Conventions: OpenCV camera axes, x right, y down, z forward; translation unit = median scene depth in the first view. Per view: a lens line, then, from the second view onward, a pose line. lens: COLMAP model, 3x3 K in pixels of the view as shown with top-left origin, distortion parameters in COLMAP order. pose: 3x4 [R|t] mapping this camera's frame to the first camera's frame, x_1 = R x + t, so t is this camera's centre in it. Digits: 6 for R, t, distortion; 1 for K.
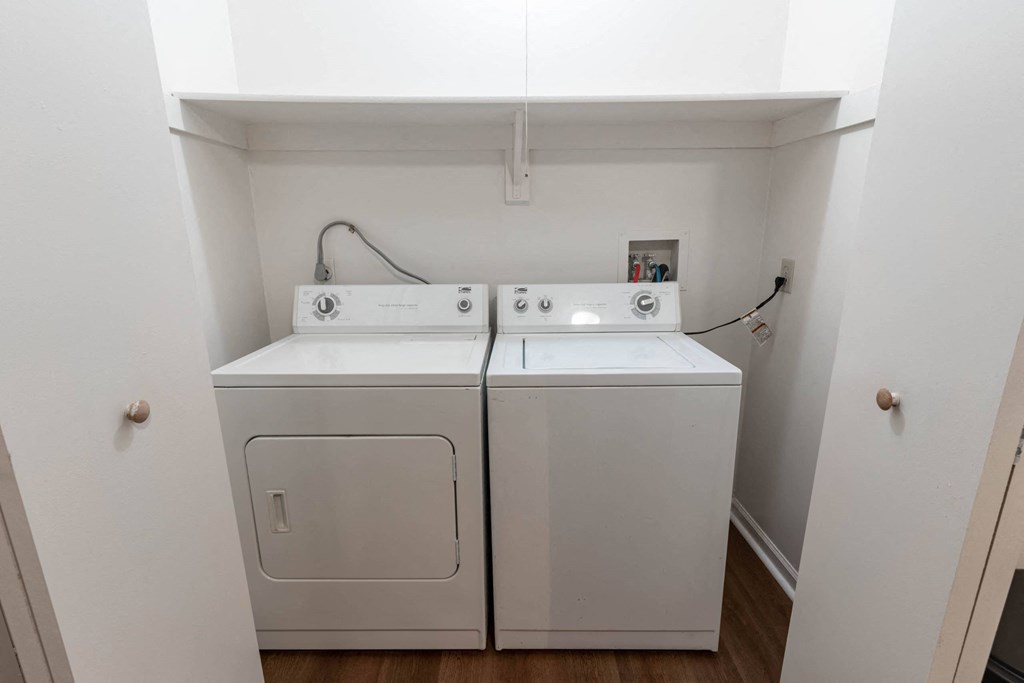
lens RADIAL K [[478.4, 0, 512.0], [0, 478.4, 341.5], [0, 0, 1]] dist [-0.001087, -0.000077]
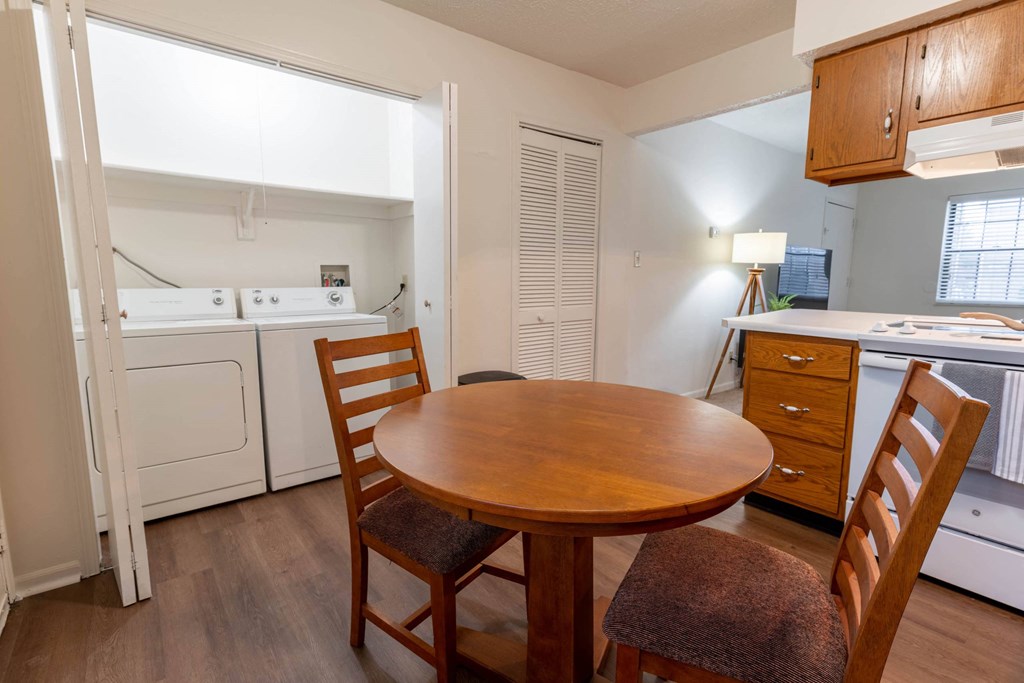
lens RADIAL K [[478.4, 0, 512.0], [0, 478.4, 341.5], [0, 0, 1]] dist [-0.001087, -0.000077]
pose [[0.780691, -0.073187, 0.620617, -0.328437], [0.147501, 0.986638, -0.069195, 0.304001], [-0.607261, 0.145562, 0.781055, -0.782172]]
